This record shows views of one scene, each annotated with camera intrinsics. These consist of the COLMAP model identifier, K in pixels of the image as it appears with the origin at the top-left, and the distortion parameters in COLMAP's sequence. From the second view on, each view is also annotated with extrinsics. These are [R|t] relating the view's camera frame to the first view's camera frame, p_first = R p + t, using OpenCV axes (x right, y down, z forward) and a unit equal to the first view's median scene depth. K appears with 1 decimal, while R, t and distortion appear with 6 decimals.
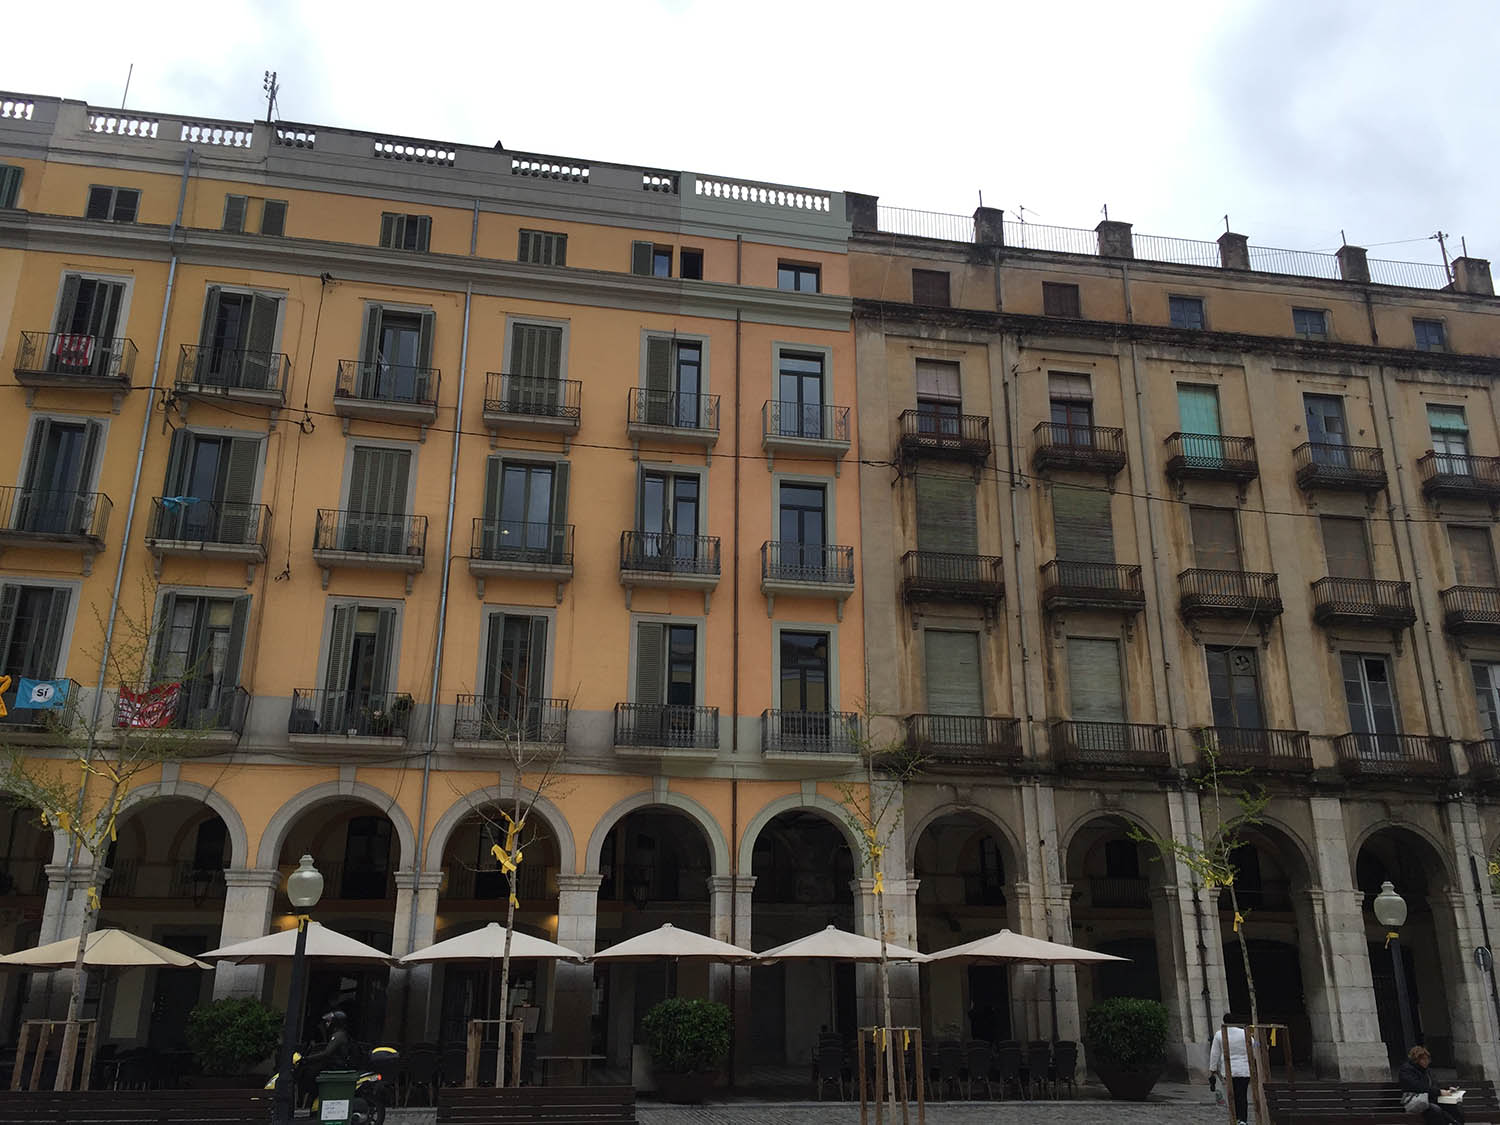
lens RADIAL K [[1262.3, 0, 754.2], [0, 1262.3, 568.9], [0, 0, 1]] dist [0.046002, -0.013619]
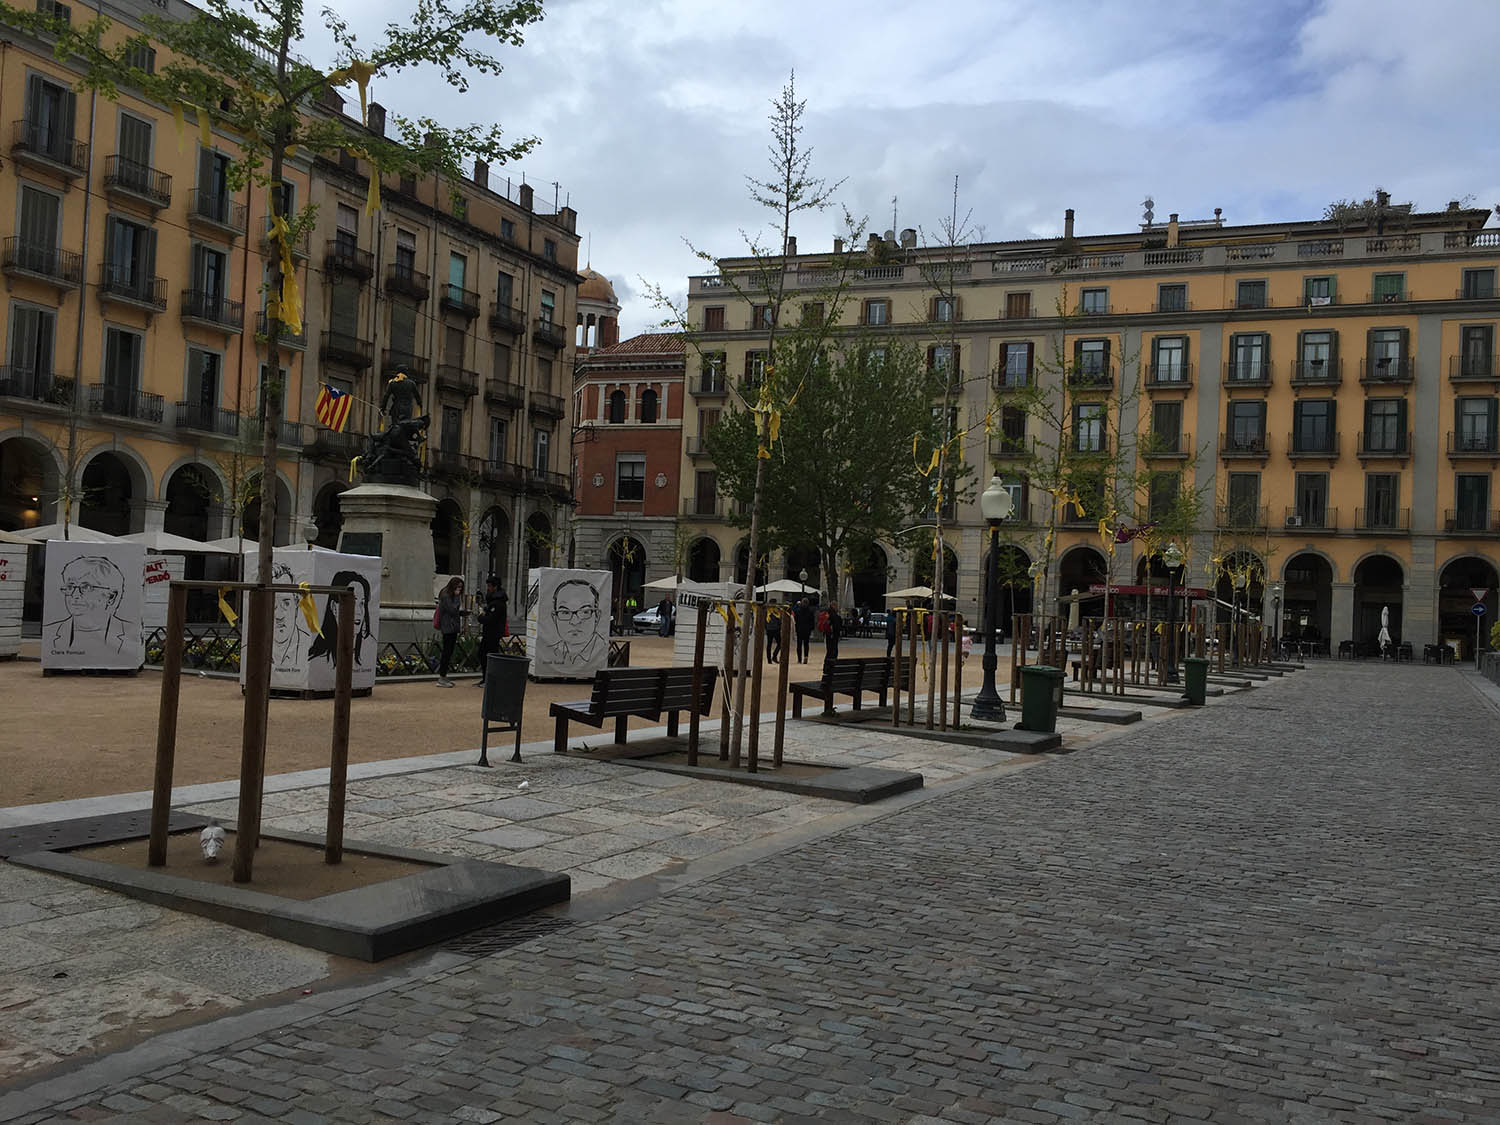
lens RADIAL K [[1290.6, 0, 748.7], [0, 1290.6, 564.8], [0, 0, 1]] dist [0.027224, -0.002989]
pose [[0.586670, 0.048183, 0.808392, -0.940563], [-0.304307, 0.938188, 0.164924, -0.176569], [-0.750477, -0.342755, 0.565069, -0.517694]]
